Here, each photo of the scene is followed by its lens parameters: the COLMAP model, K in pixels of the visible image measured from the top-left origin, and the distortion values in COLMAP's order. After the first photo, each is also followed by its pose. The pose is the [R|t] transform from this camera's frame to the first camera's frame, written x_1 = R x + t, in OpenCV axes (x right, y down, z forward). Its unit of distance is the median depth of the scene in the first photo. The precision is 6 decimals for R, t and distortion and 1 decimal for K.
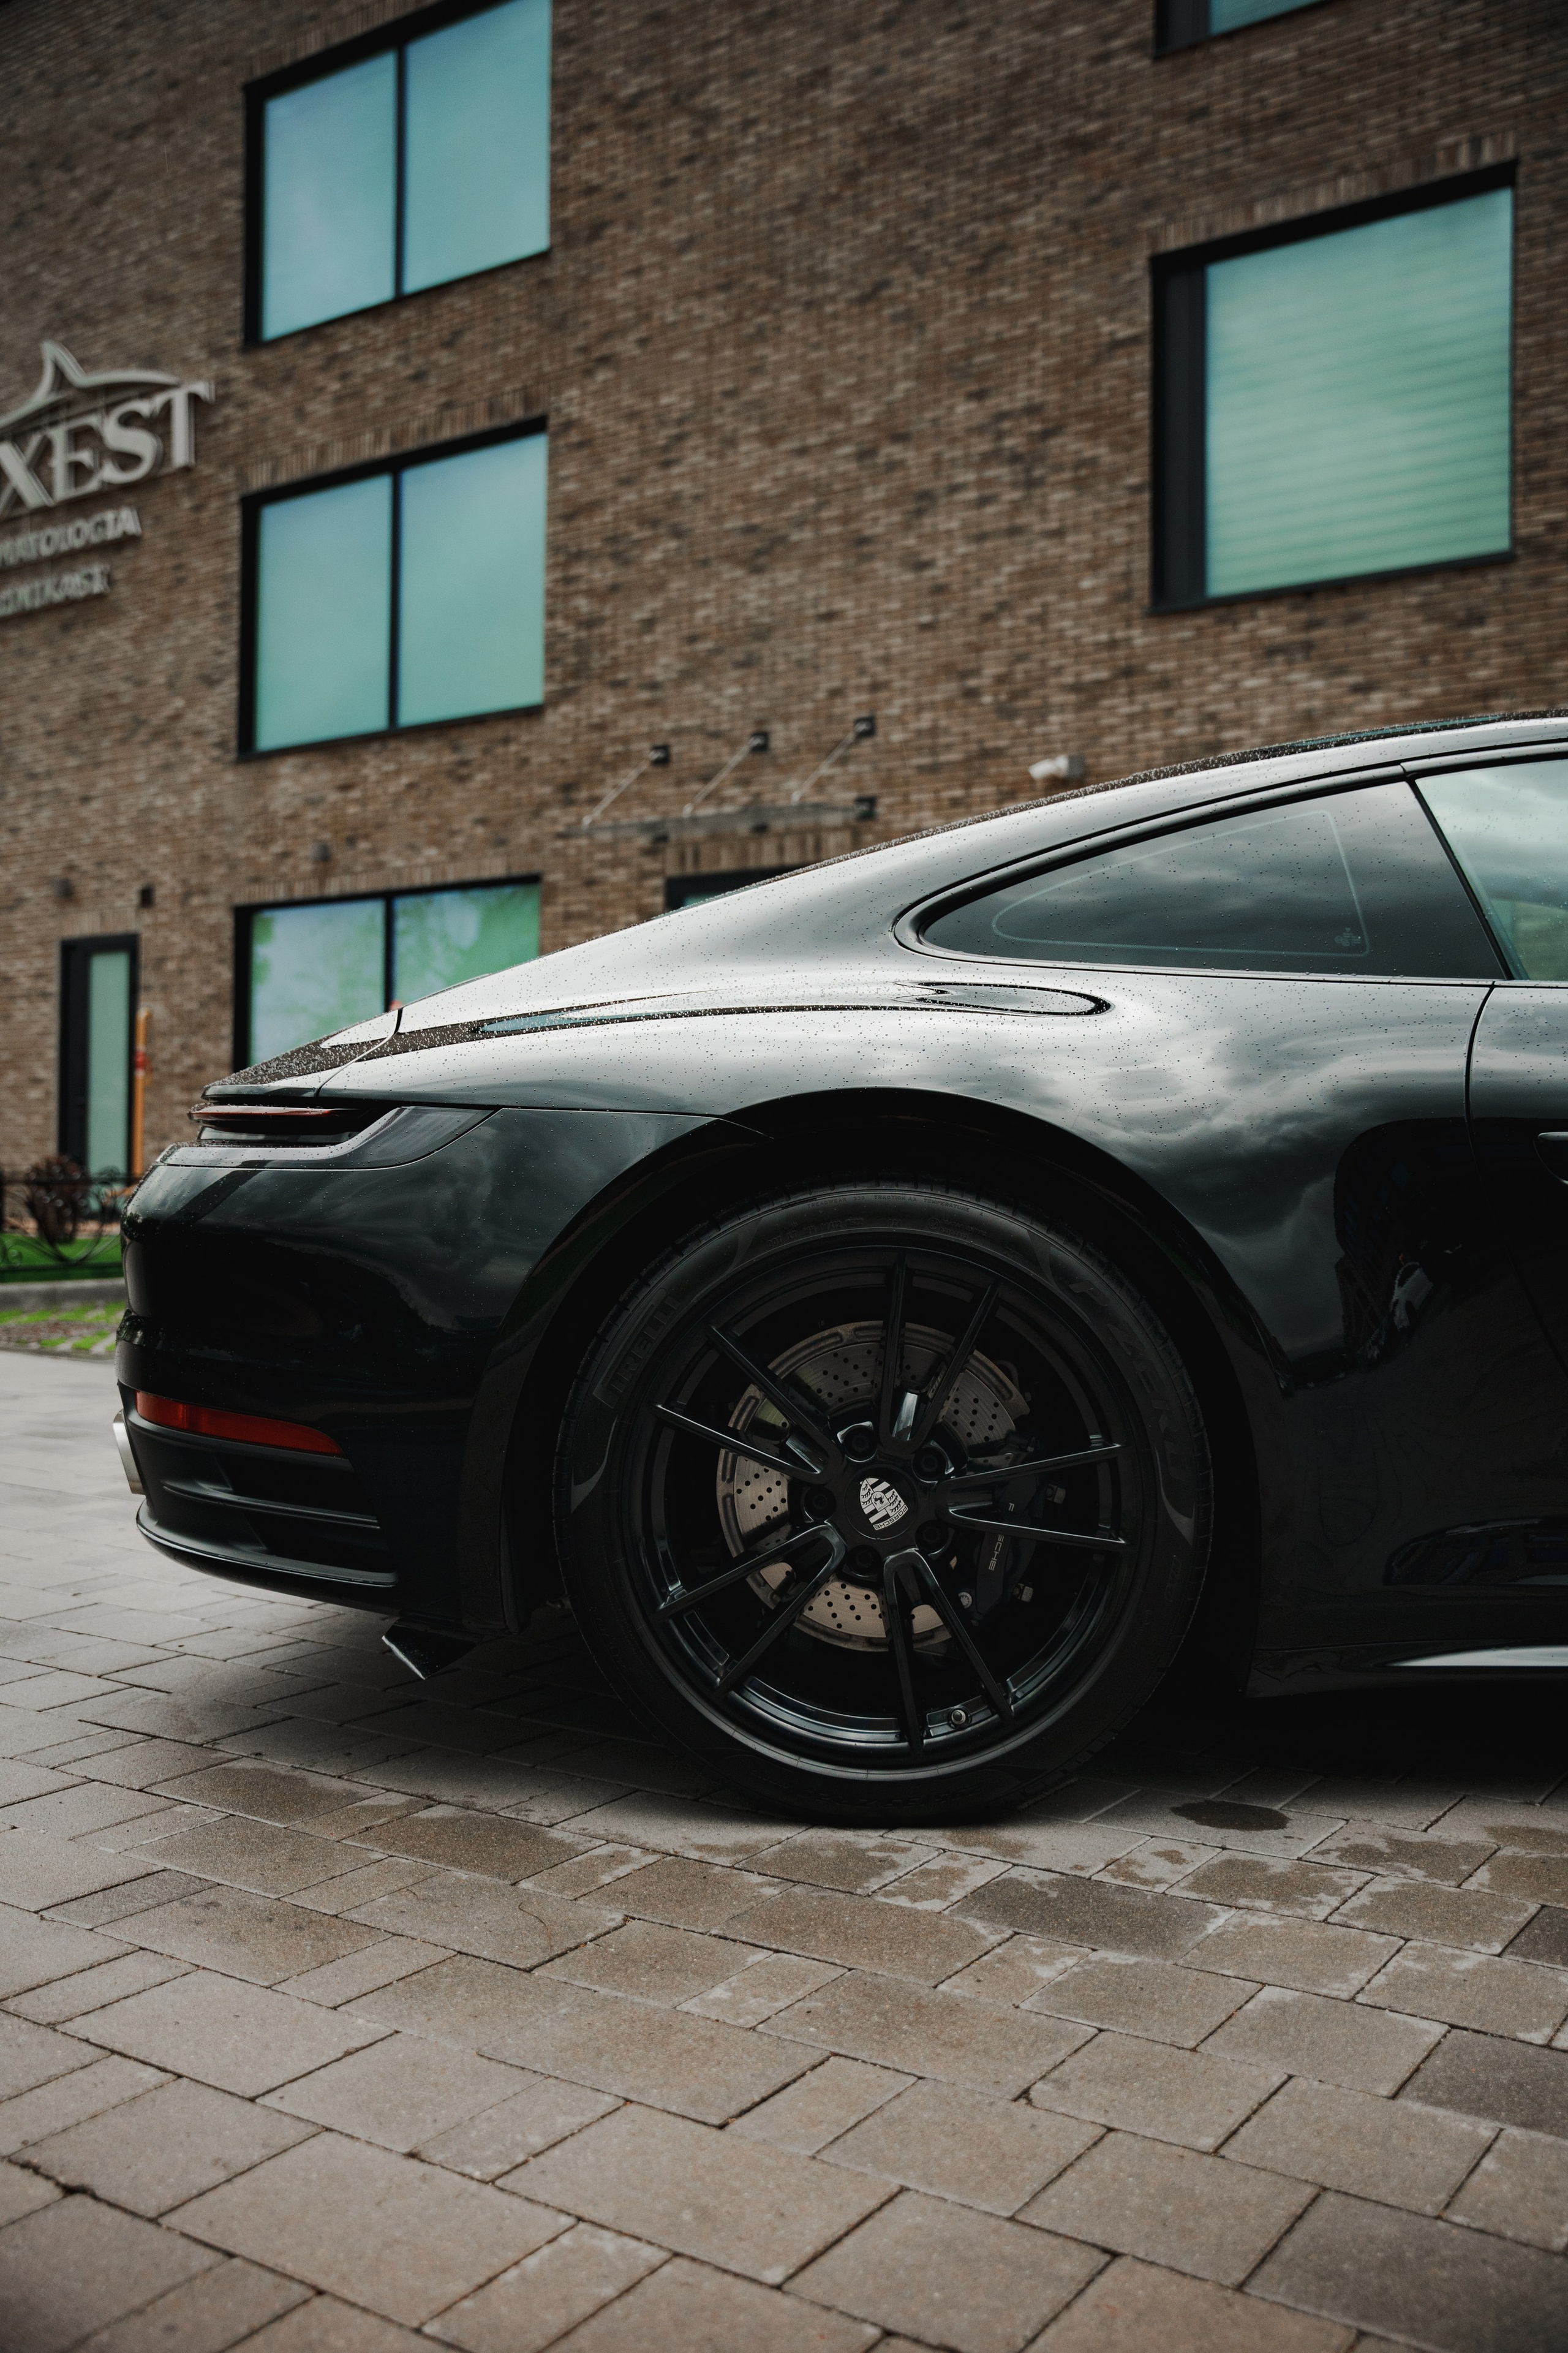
lens RADIAL K [[2108.5, 0, 804.2], [0, 2108.5, 1194.2], [0, 0, 1]] dist [-0.084654, 0.135995]
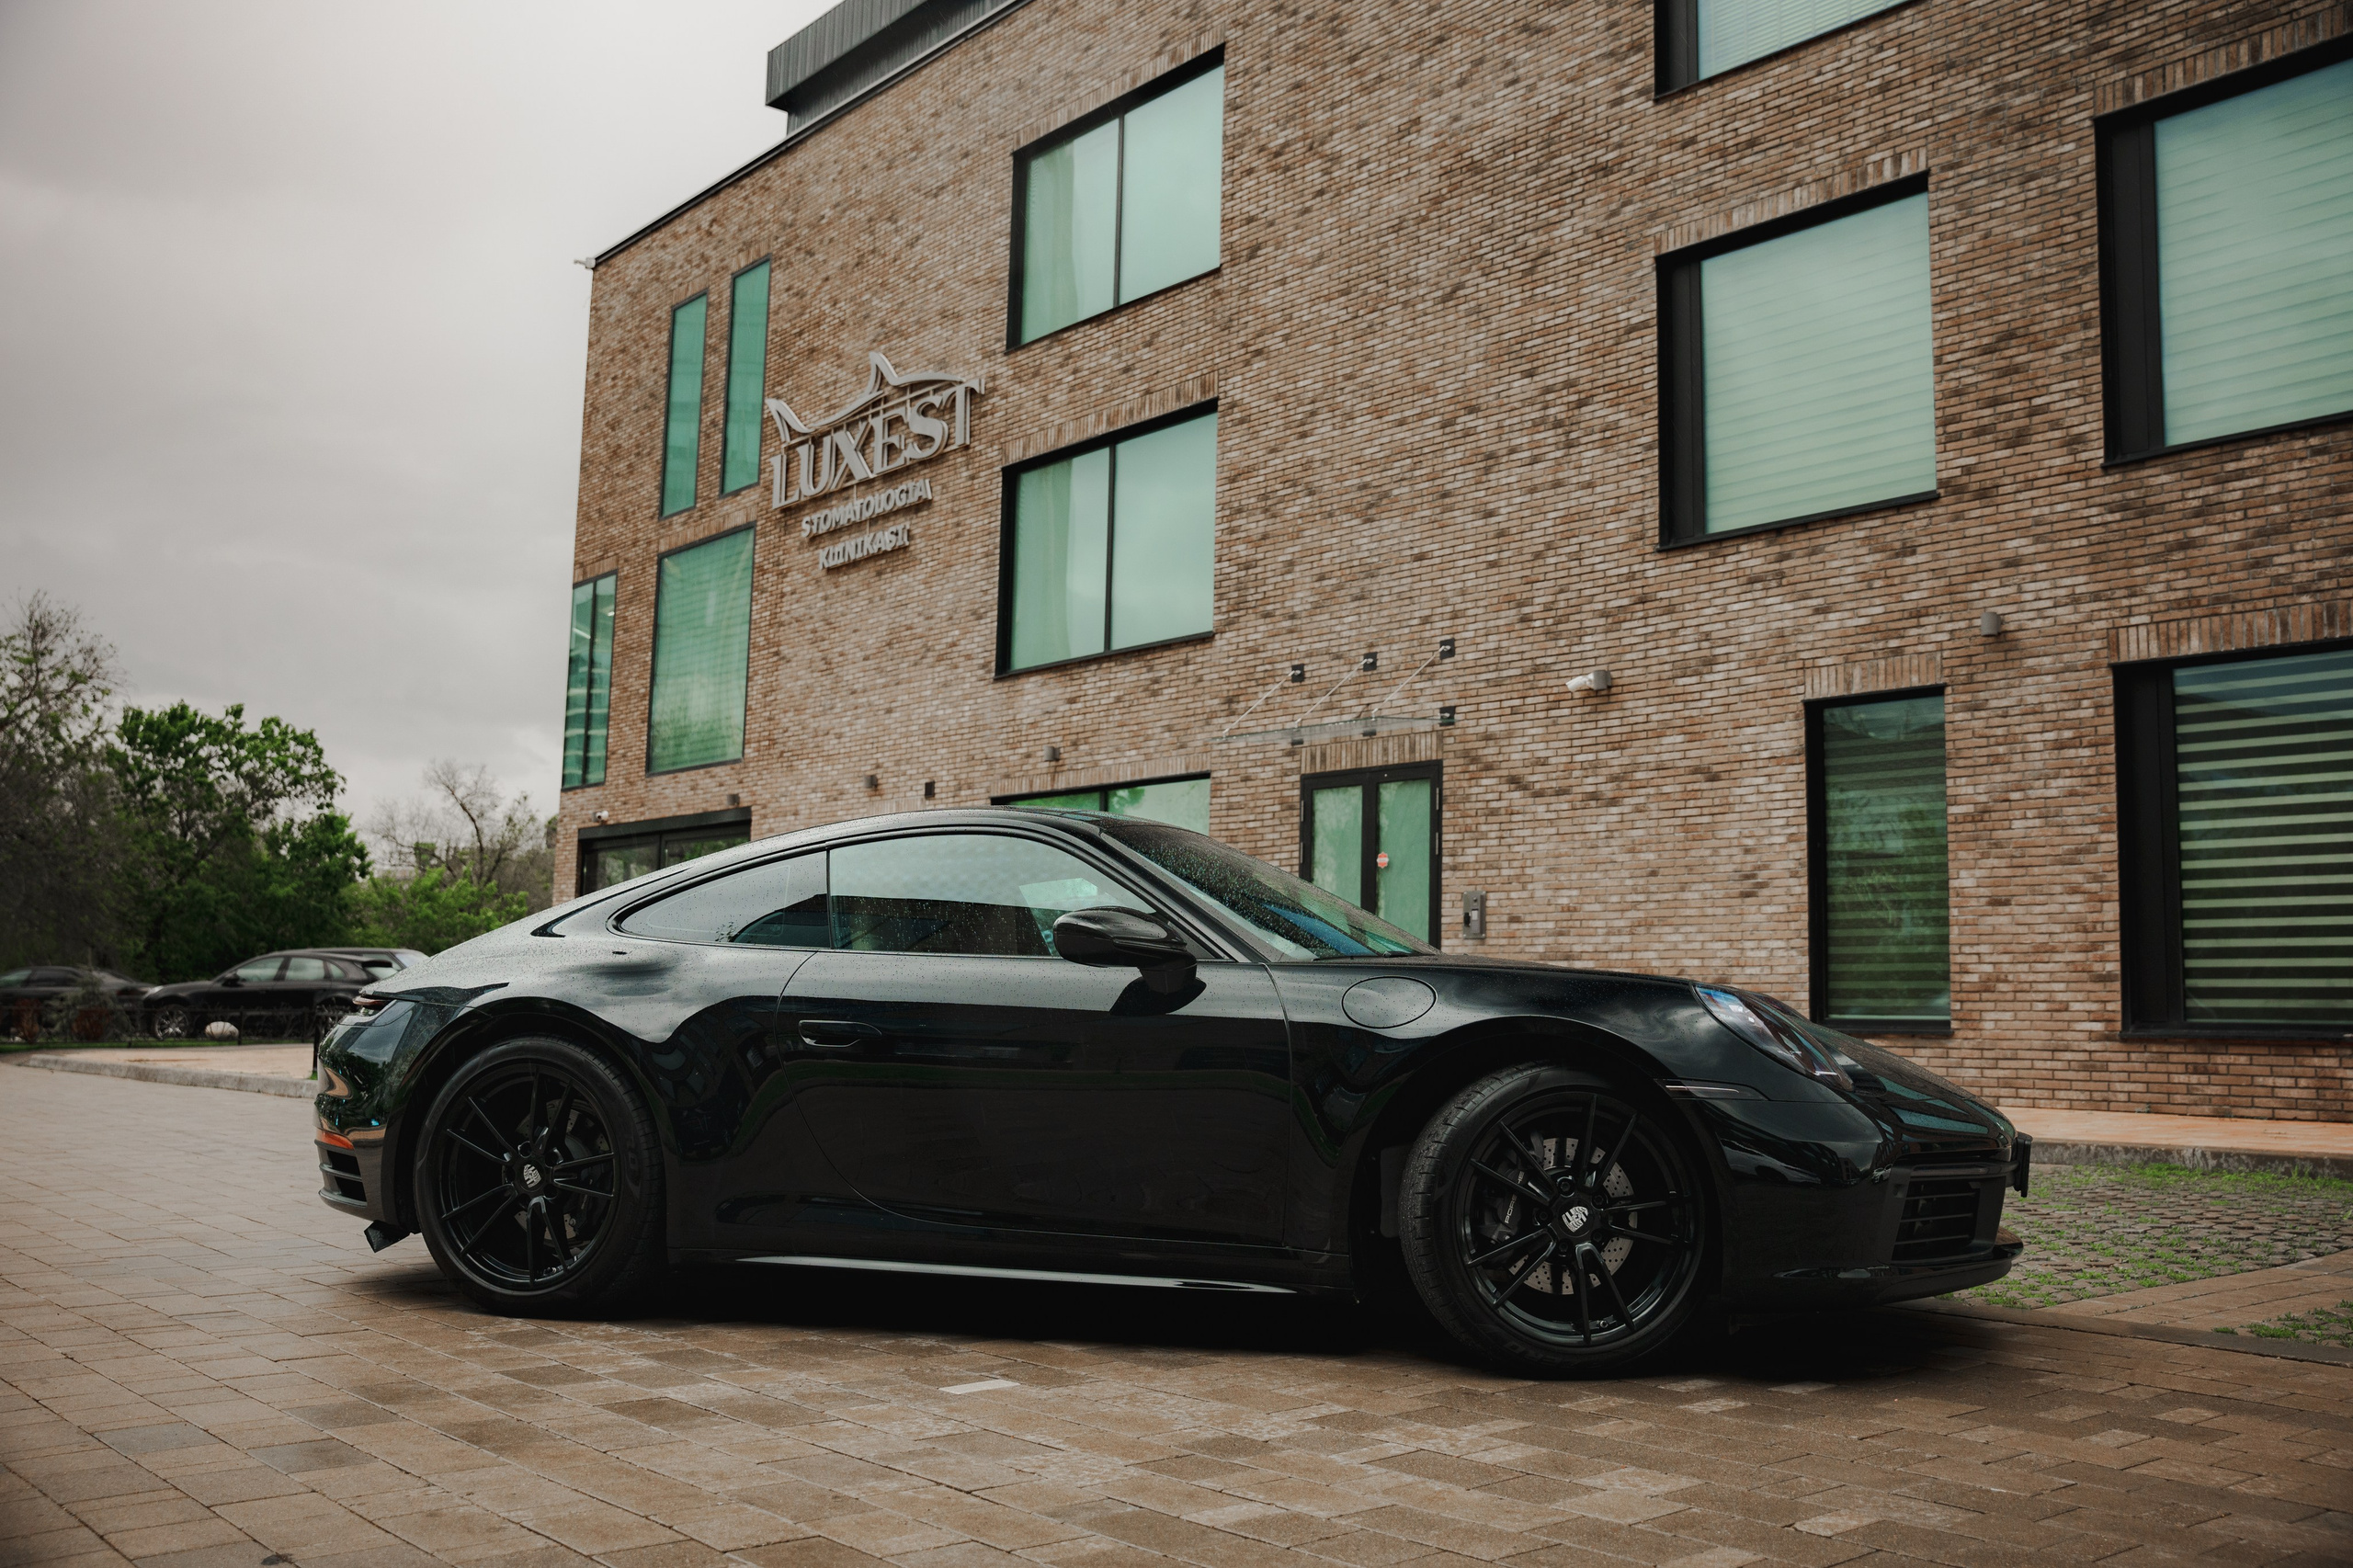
lens RADIAL K [[2059.4, 0, 1180.4], [0, 2059.4, 781.9], [0, 0, 1]] dist [-0.089997, 0.004726]
pose [[0.964273, -0.018756, -0.264246, 0.184243], [-0.014265, 0.992367, -0.122490, -0.002659], [0.264527, 0.121883, 0.956645, -0.139652]]
